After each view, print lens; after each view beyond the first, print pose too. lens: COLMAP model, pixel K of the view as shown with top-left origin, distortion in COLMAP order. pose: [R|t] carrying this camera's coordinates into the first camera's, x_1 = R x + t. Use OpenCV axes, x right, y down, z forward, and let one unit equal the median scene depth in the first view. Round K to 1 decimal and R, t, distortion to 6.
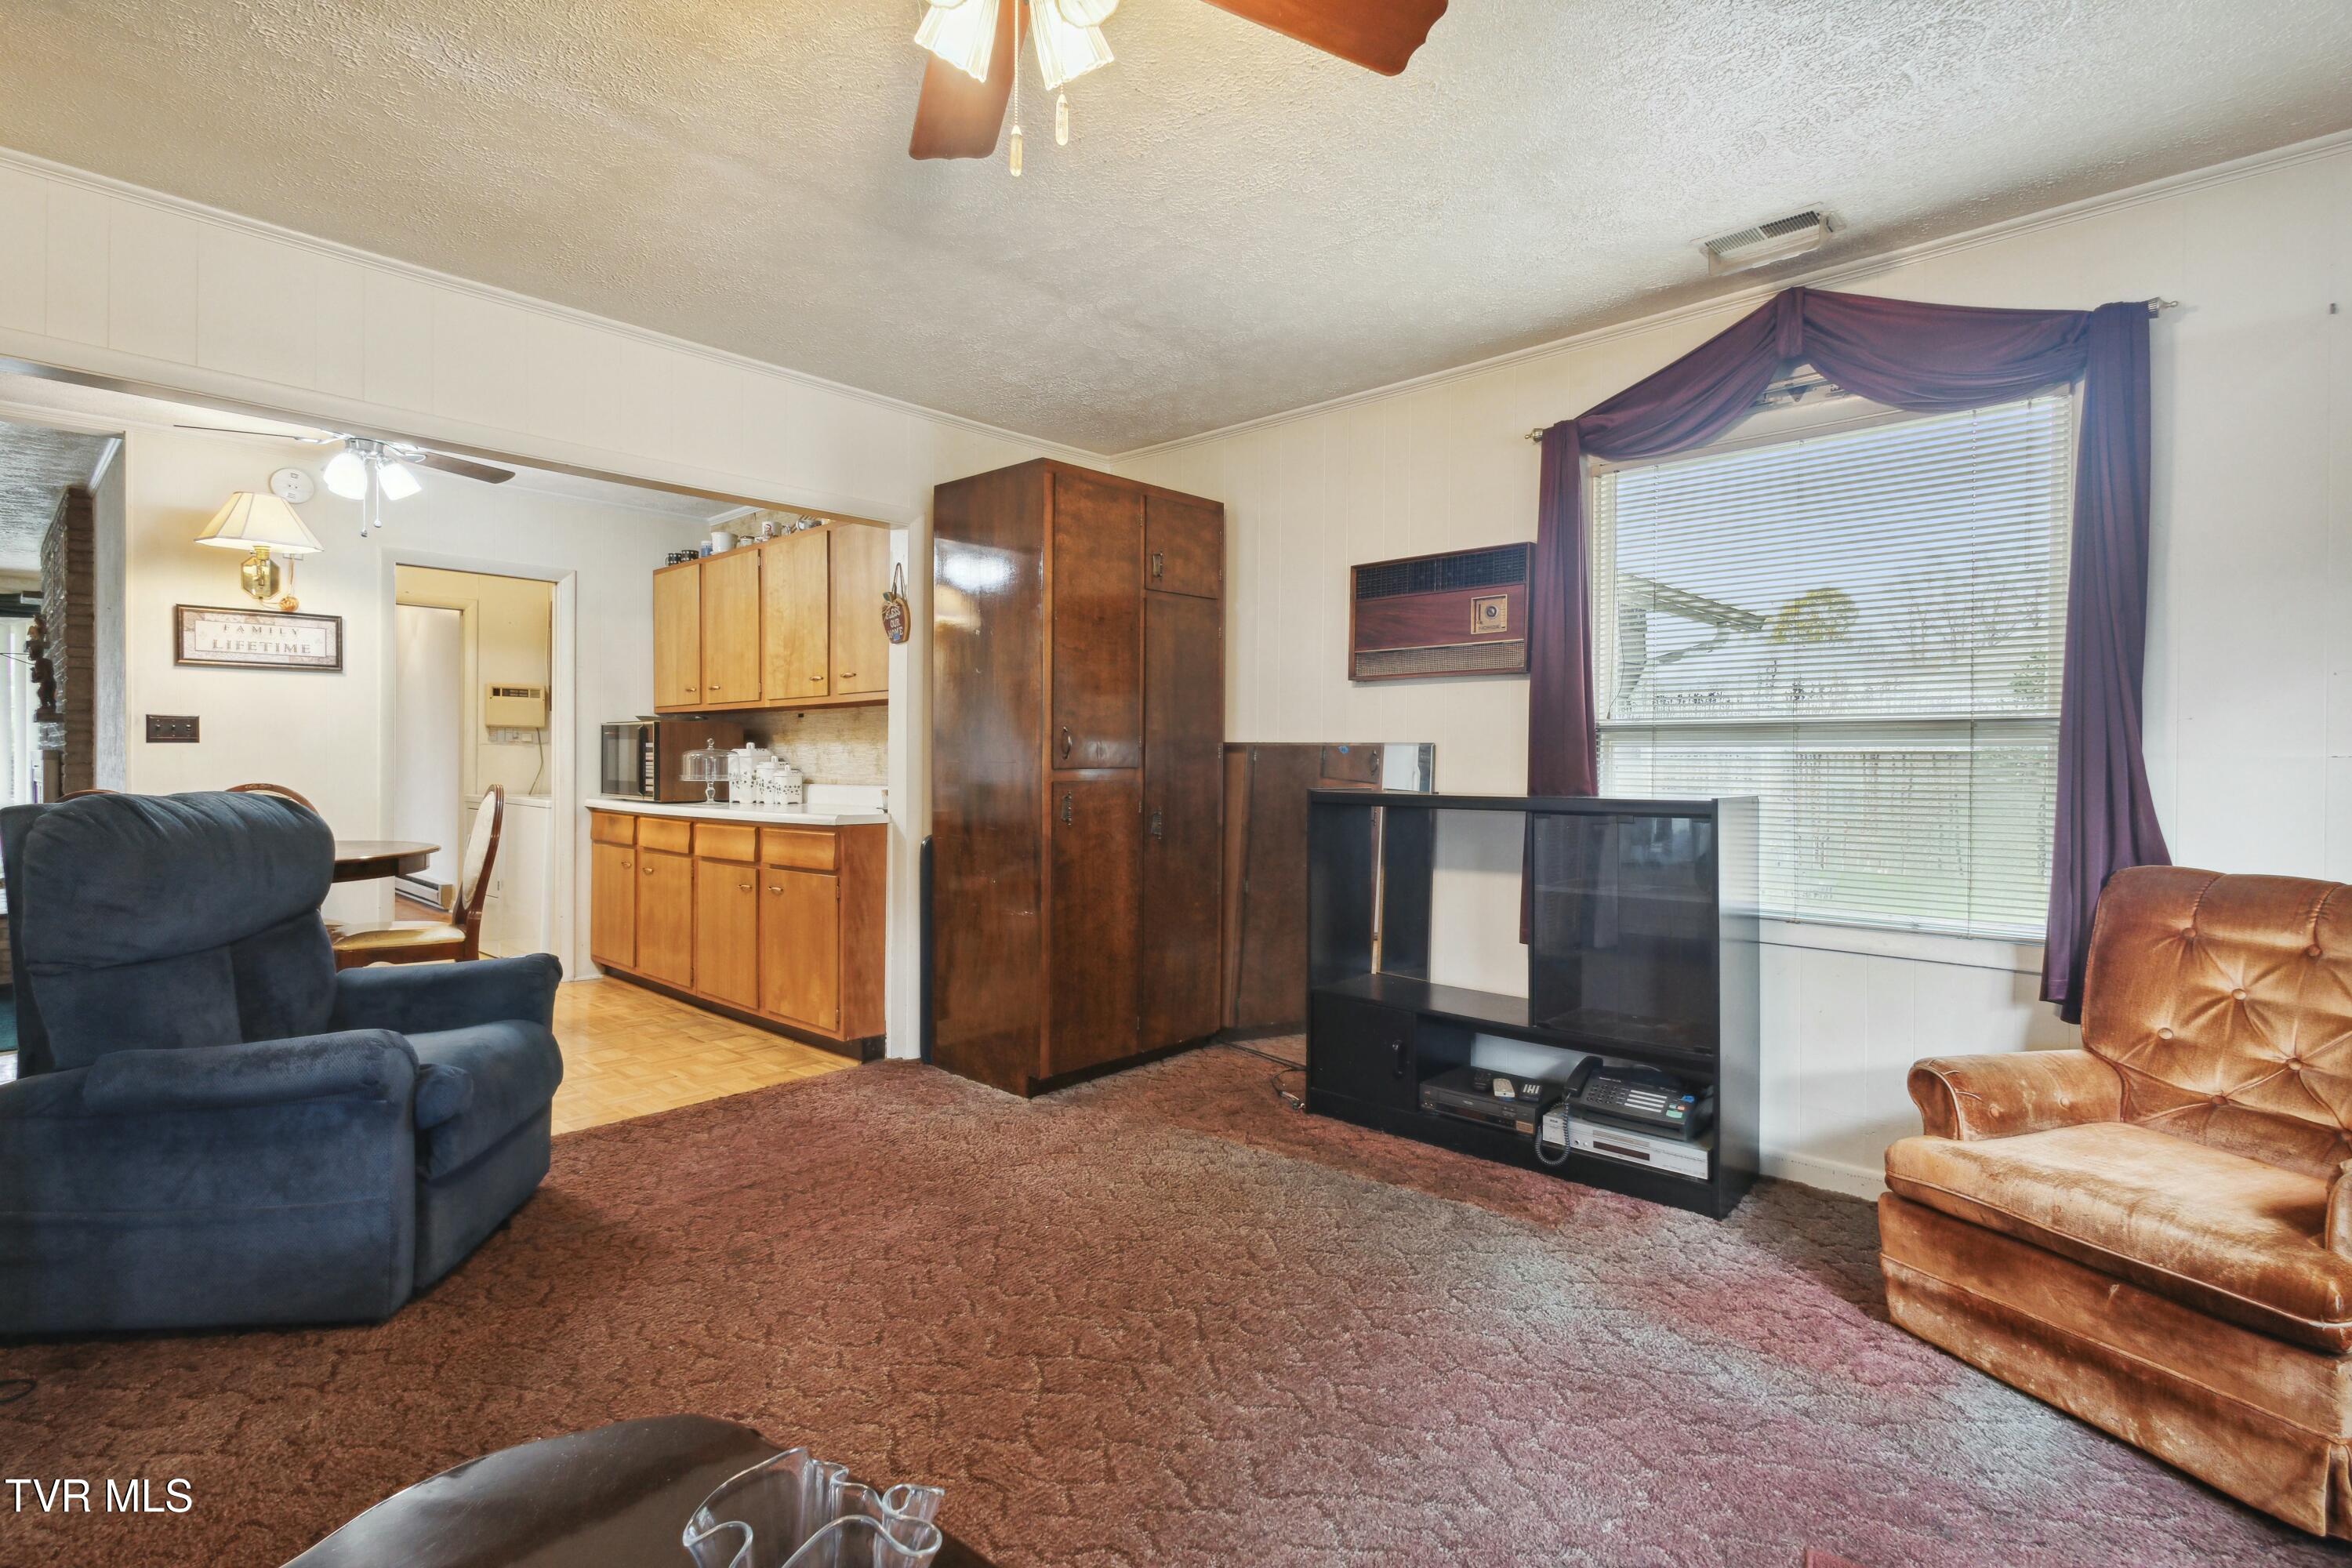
lens RADIAL K [[1098.5, 0, 1177.7], [0, 1098.5, 764.5], [0, 0, 1]] dist [0.008260, 0.000909]
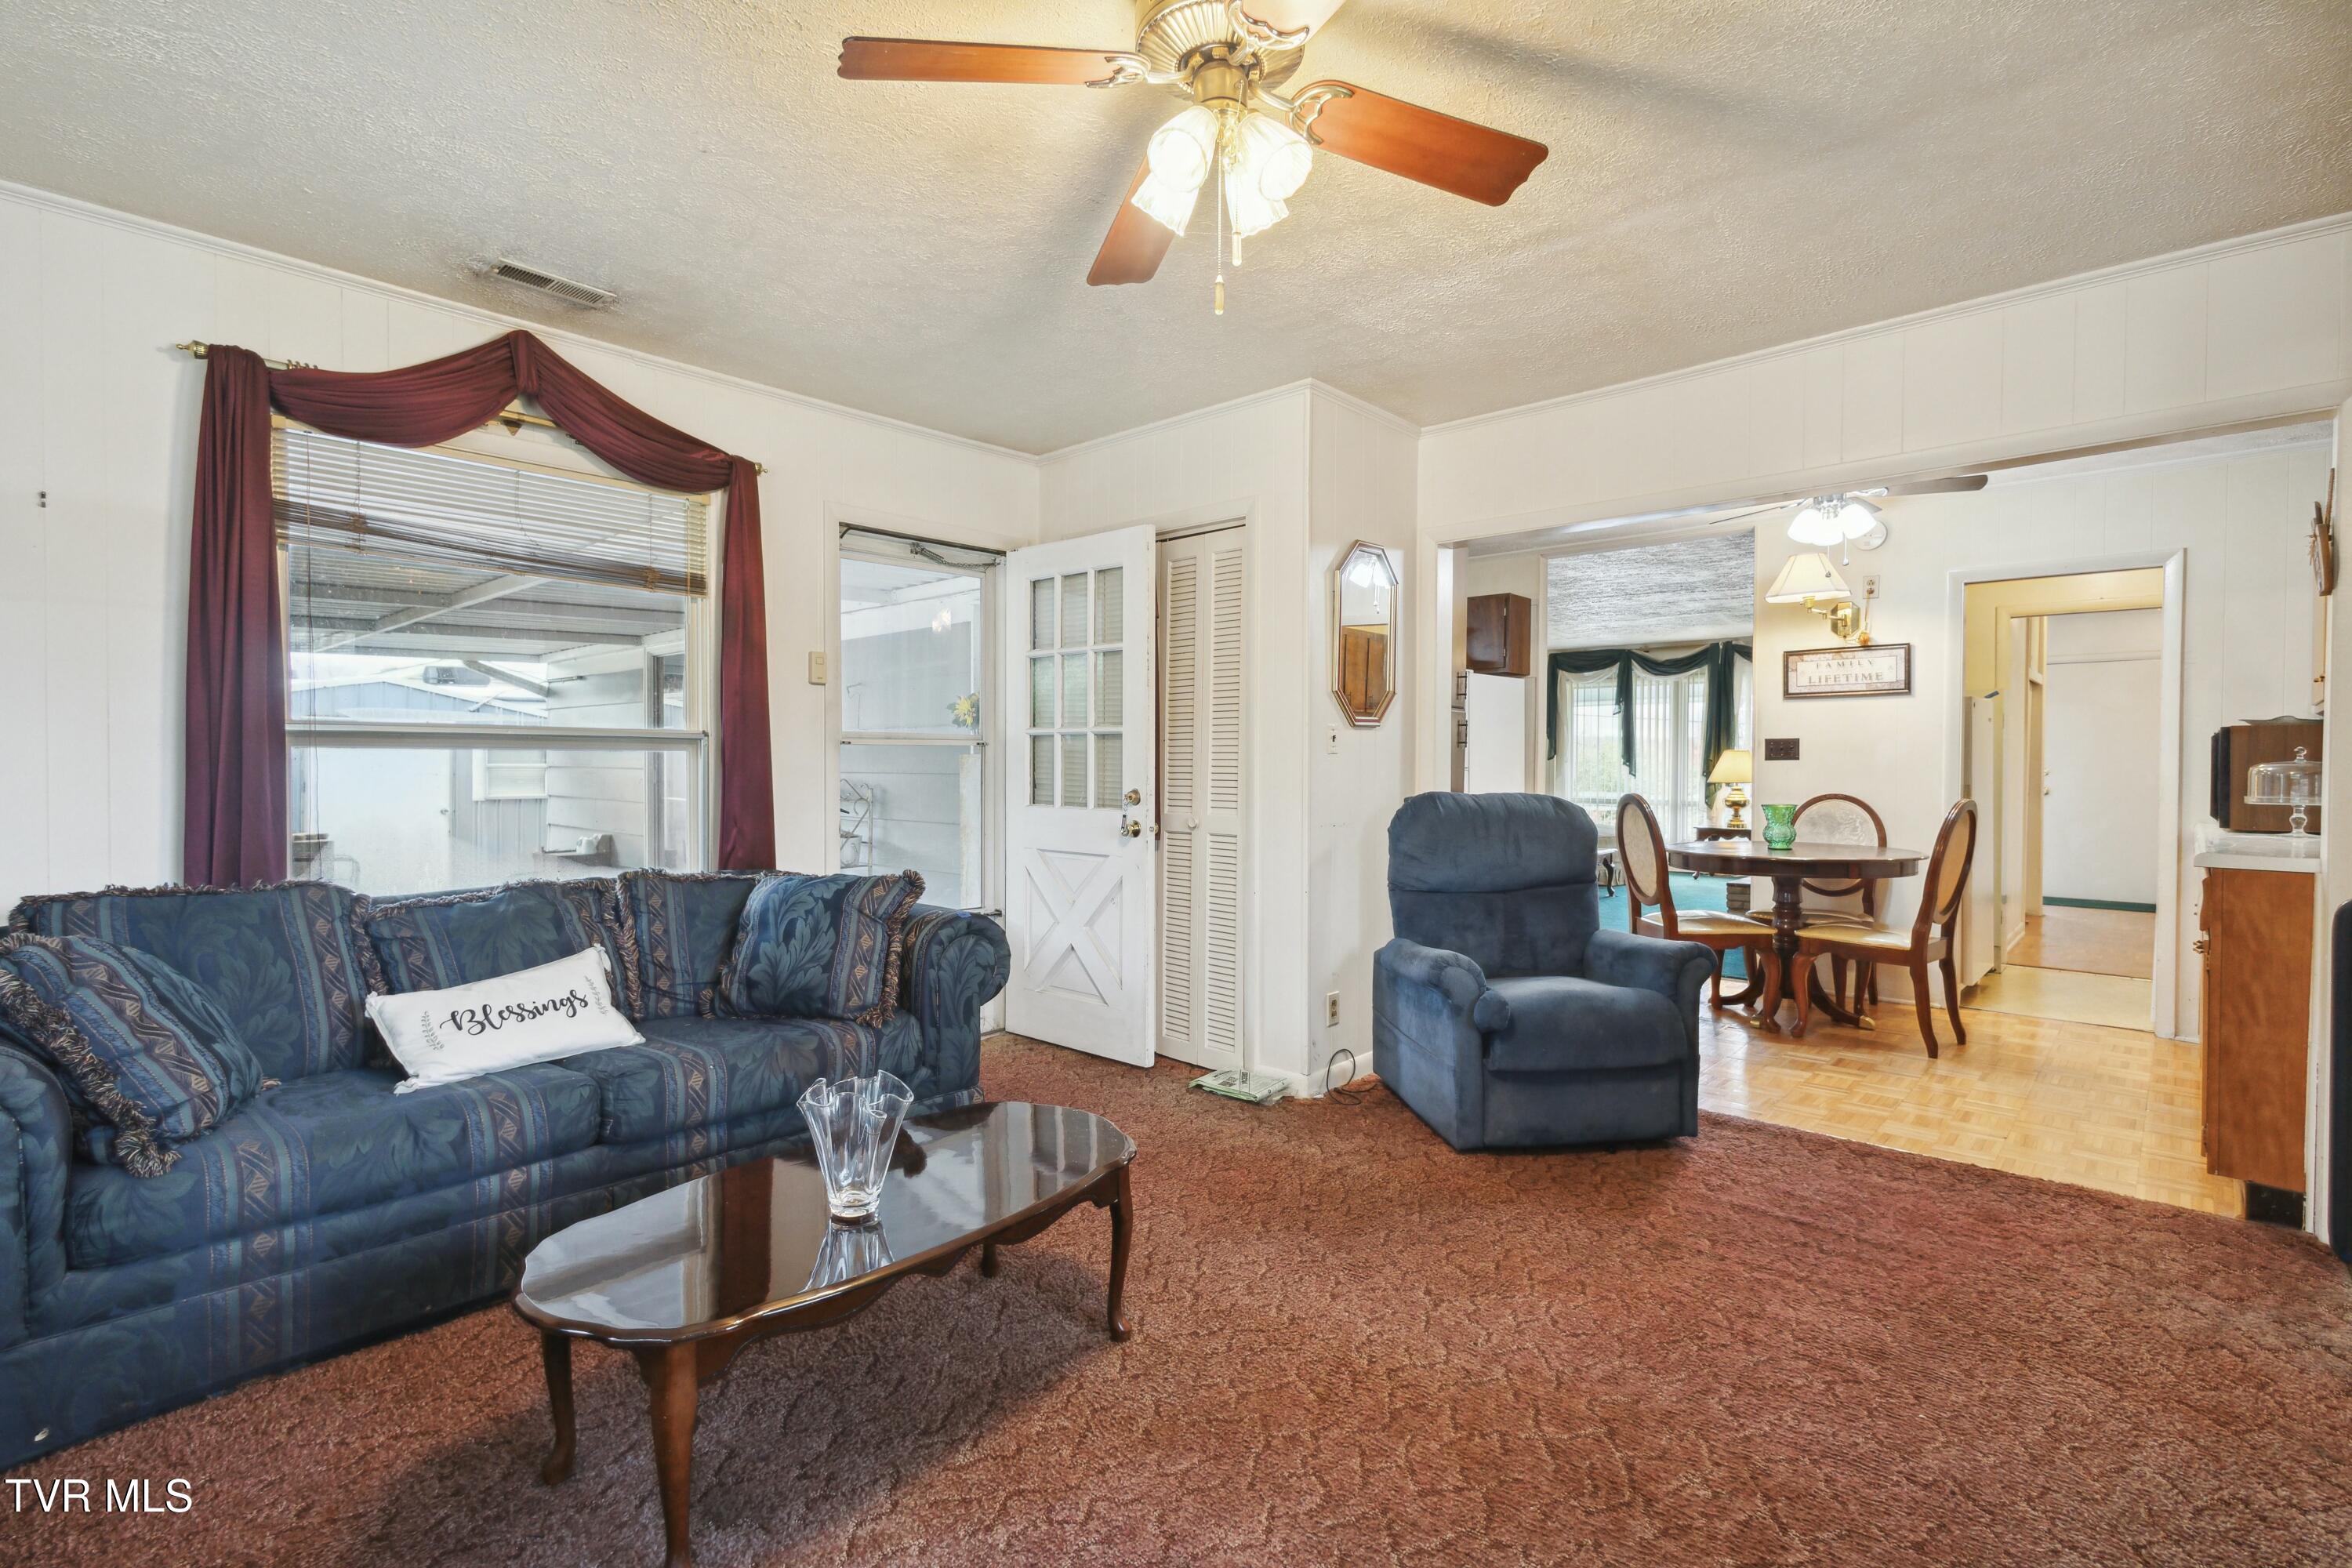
lens RADIAL K [[1098.5, 0, 1179.6], [0, 1098.5, 782.1], [0, 0, 1]] dist [0.008260, 0.000909]
pose [[0.003528, 0.009773, -0.999946, 0.460944], [-0.010098, 0.999902, 0.009737, 0.000288], [0.999943, 0.010063, 0.003626, 0.384074]]
